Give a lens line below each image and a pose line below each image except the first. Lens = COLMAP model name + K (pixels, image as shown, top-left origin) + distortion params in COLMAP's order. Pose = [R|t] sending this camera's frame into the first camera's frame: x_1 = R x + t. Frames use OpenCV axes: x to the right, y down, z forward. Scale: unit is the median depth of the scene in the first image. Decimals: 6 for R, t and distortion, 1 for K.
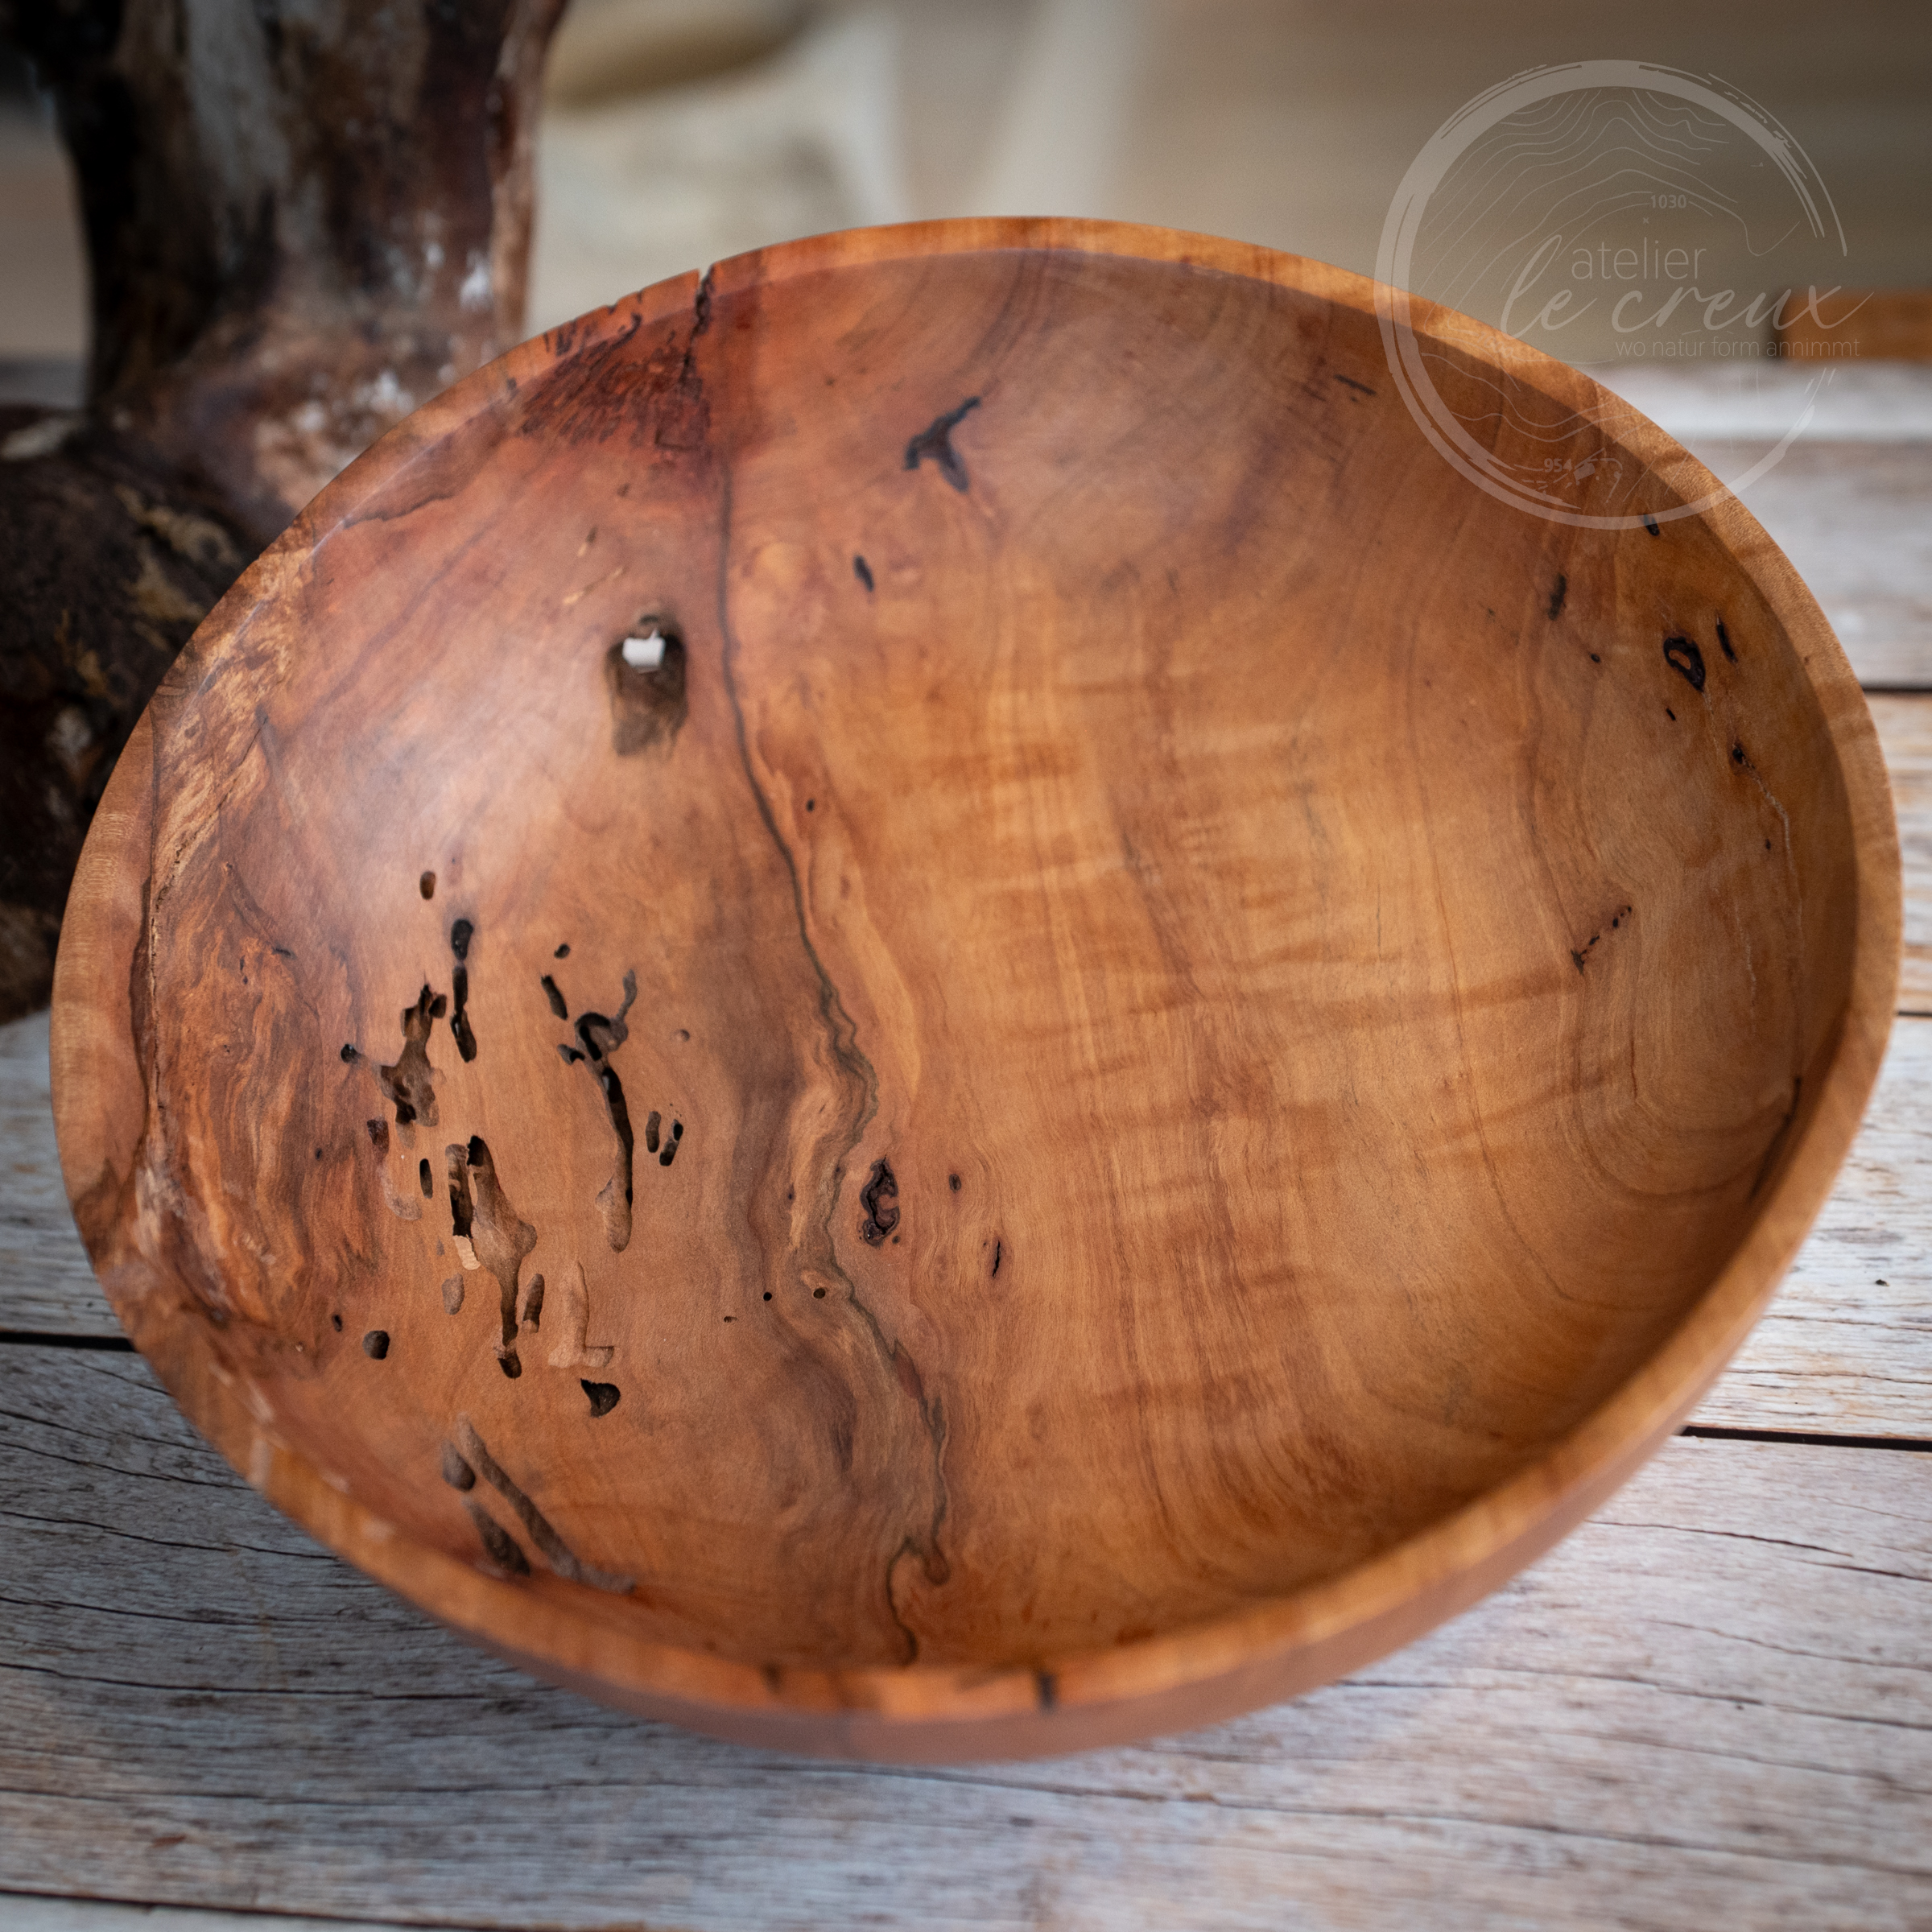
lens RADIAL K [[3108.1, 0, 1017.1], [0, 3108.1, 913.7], [0, 0, 1]] dist [0.018941, 0.060455]
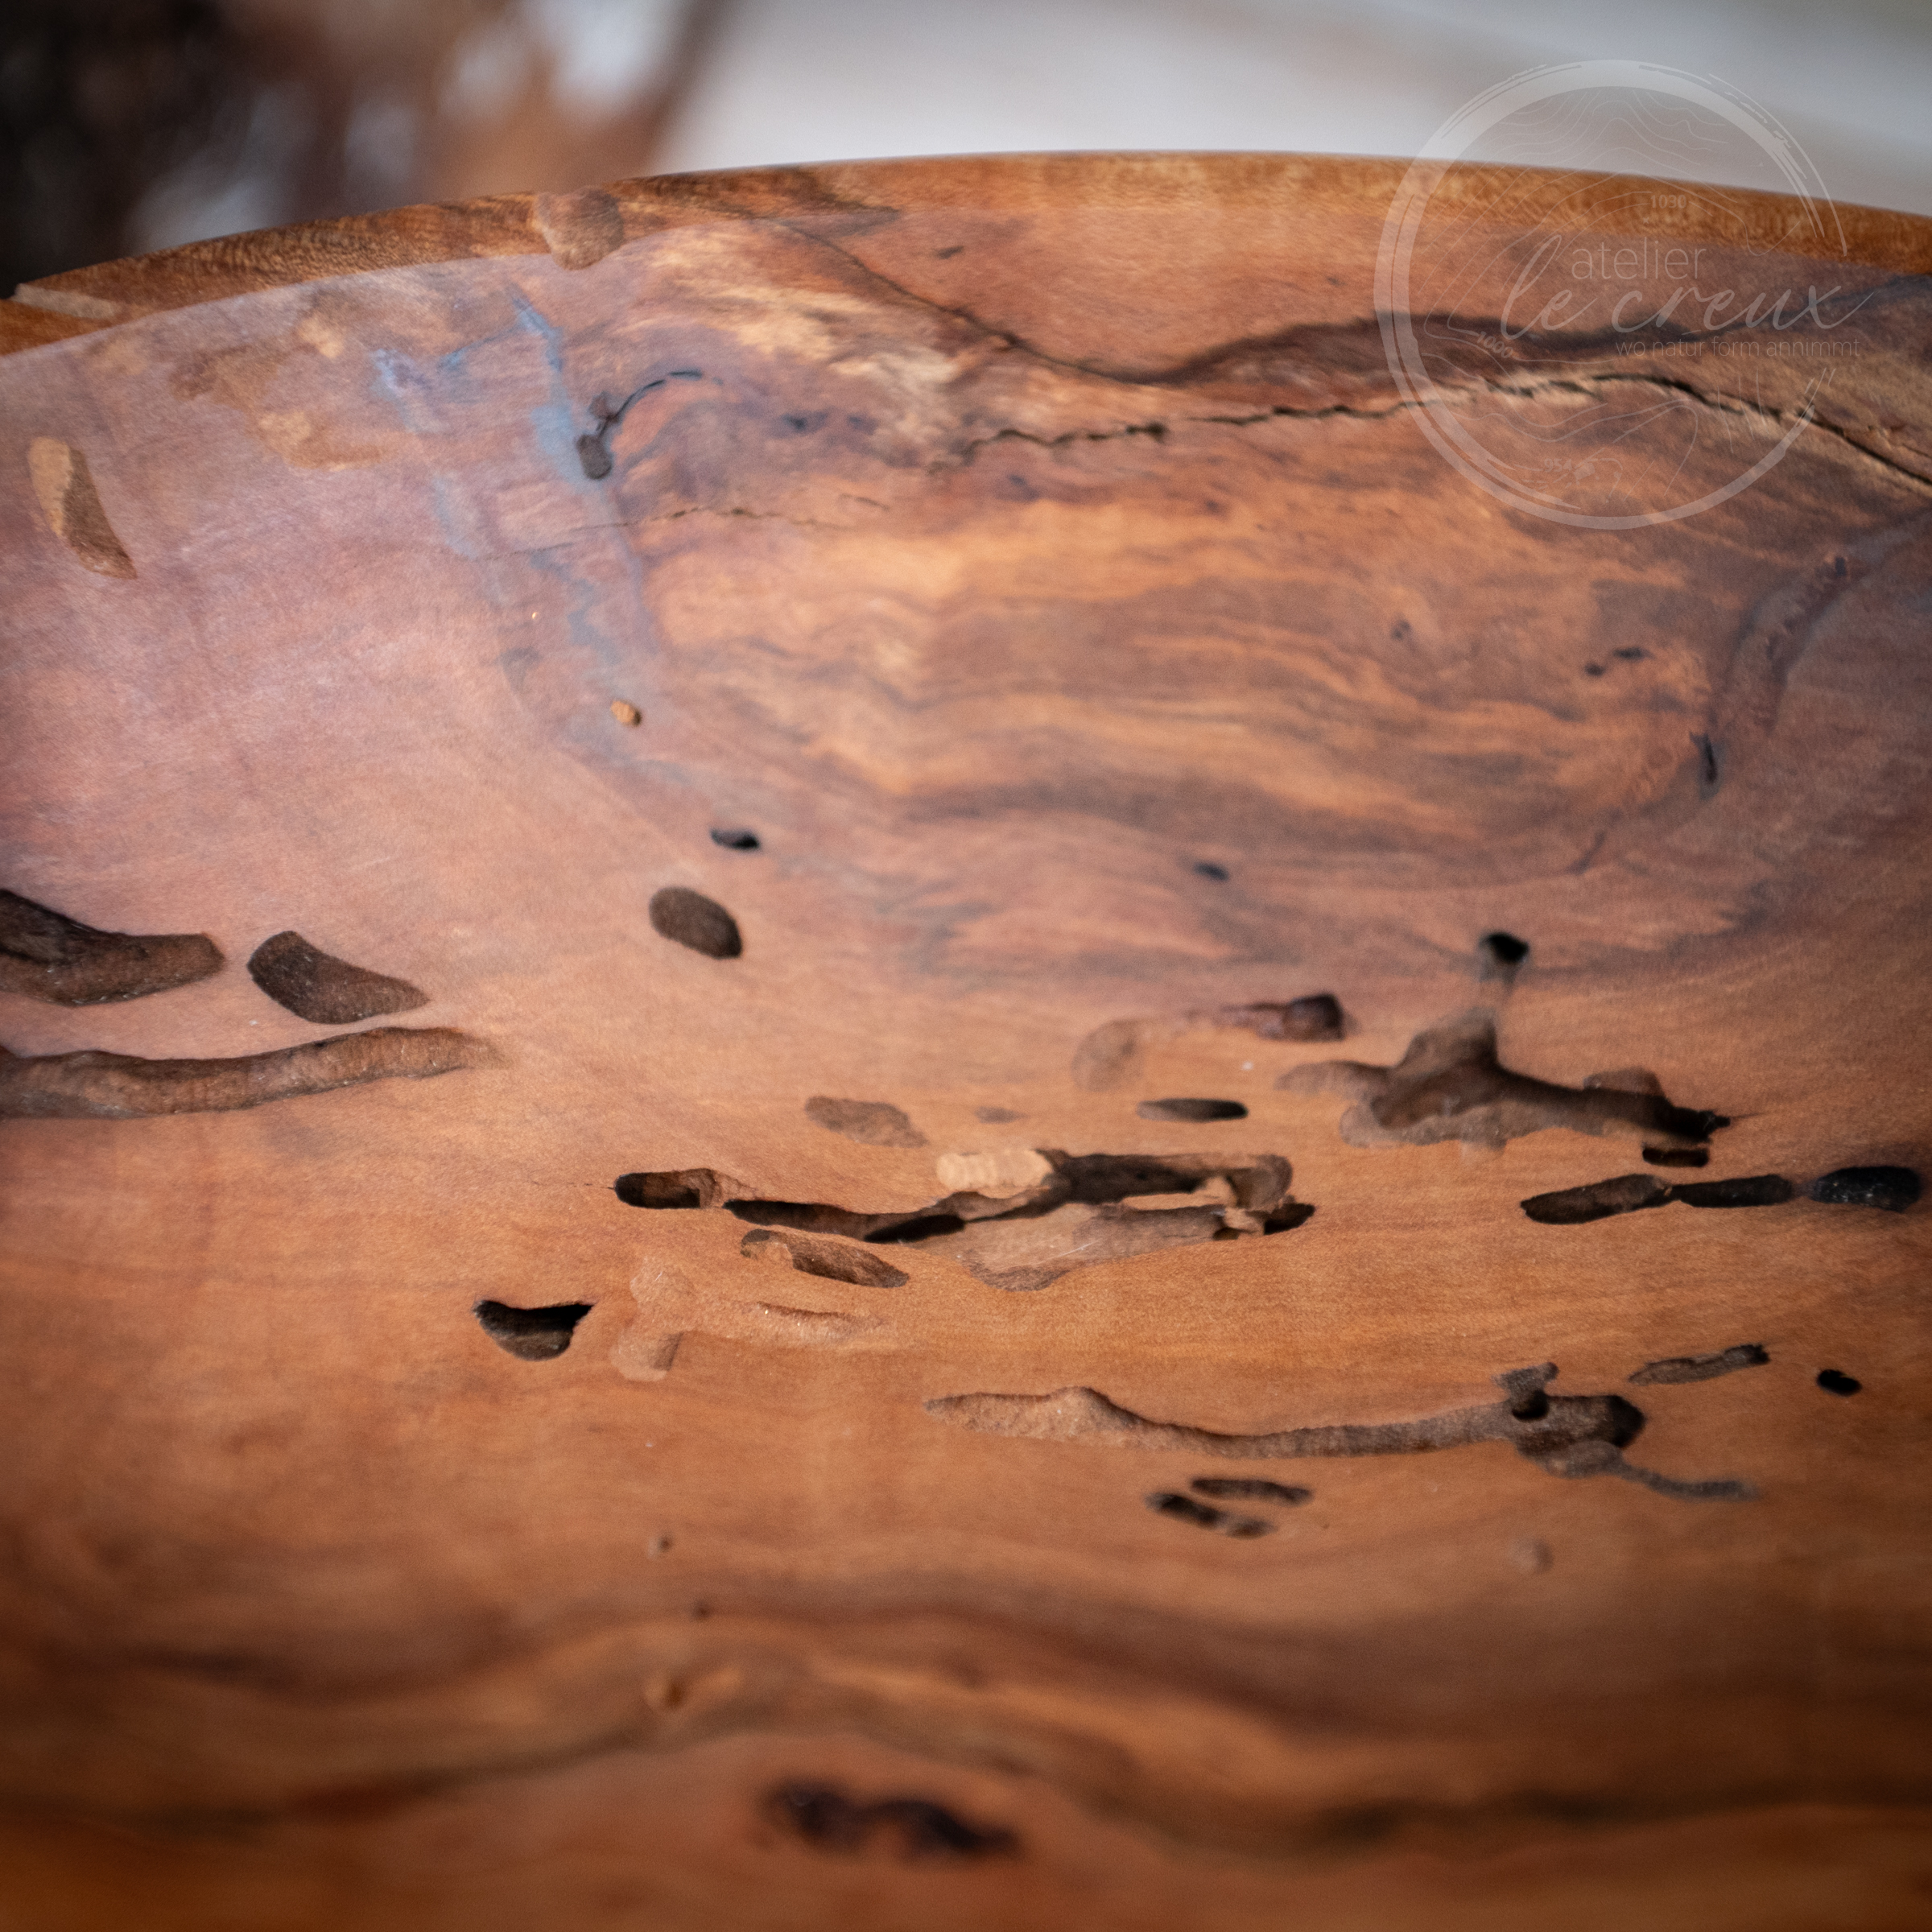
lens RADIAL K [[5715.7, 0, 963.9], [0, 5715.7, 923.3], [0, 0, 1]] dist [0.090615, 0.825735]
pose [[-0.171666, 0.631776, -0.755903, 0.379525], [-0.795014, 0.364292, 0.485020, -0.269223], [0.581793, 0.684215, 0.439734, 0.565487]]
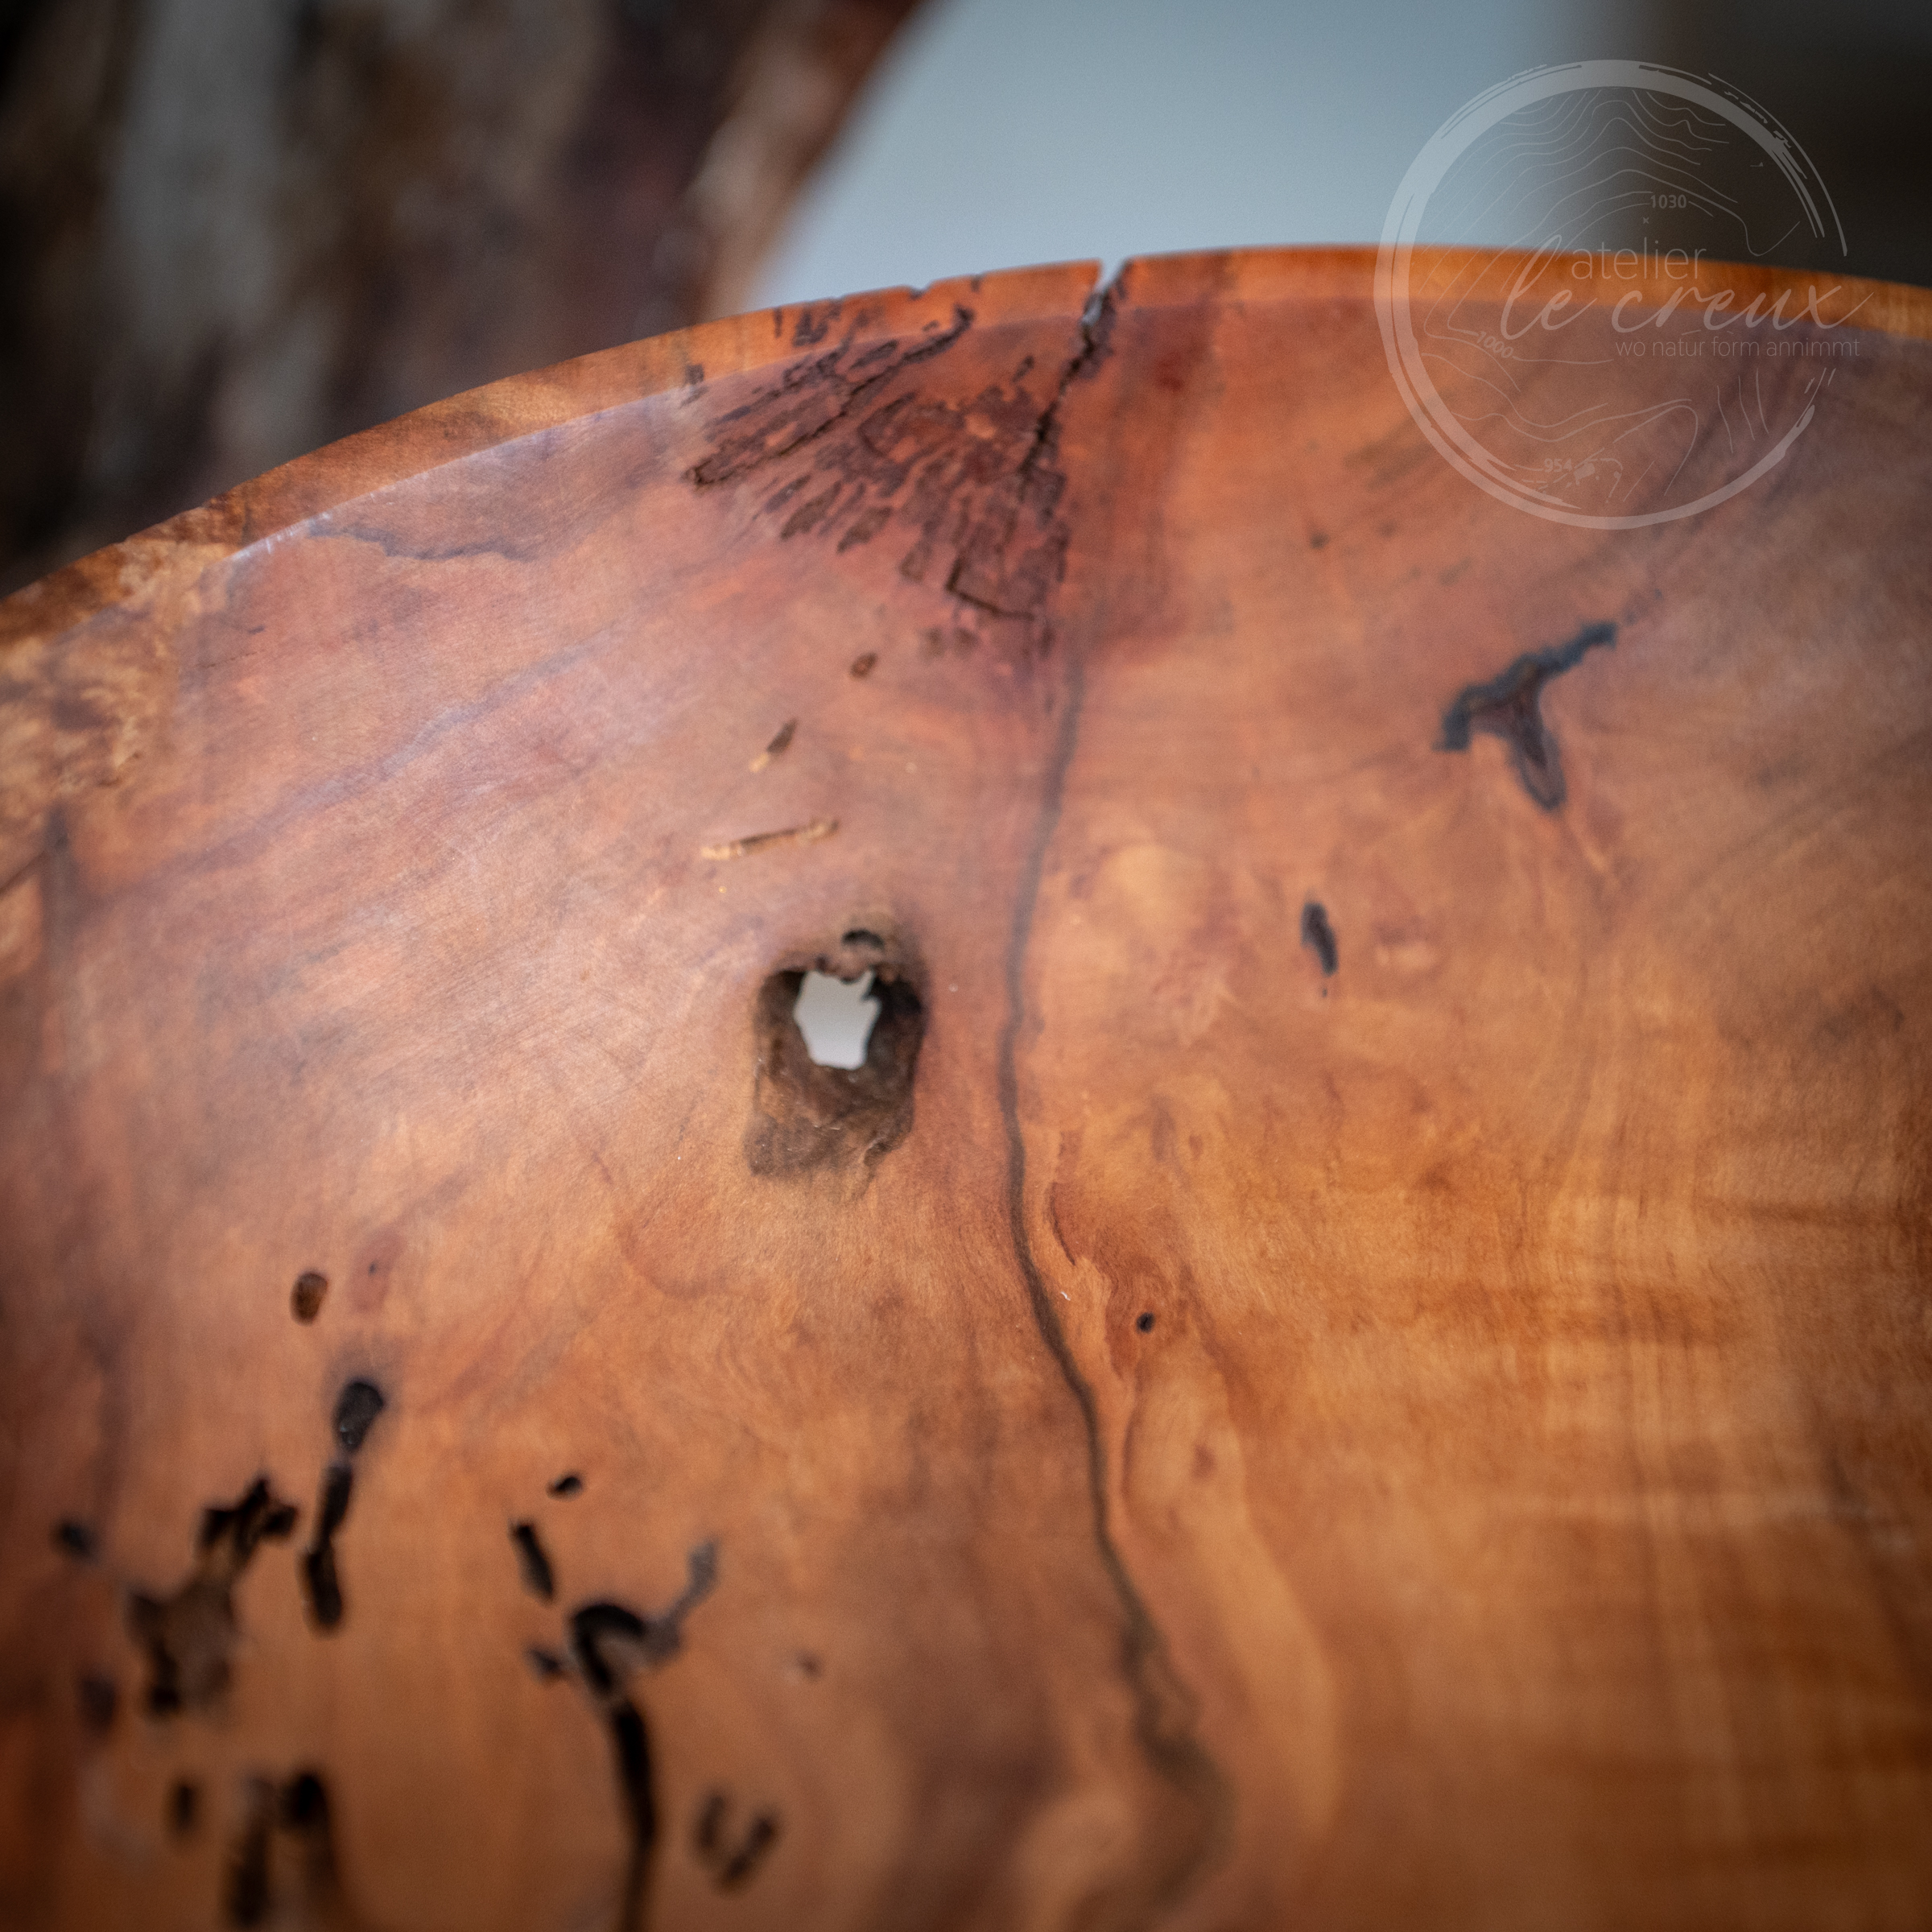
lens RADIAL K [[5715.7, 0, 963.9], [0, 5715.7, 923.3], [0, 0, 1]] dist [0.090615, 0.825735]
pose [[0.984867, 0.154388, -0.078743, -0.035779], [-0.172660, 0.913366, -0.368716, 0.230355], [0.014996, 0.376733, 0.926201, 0.195399]]
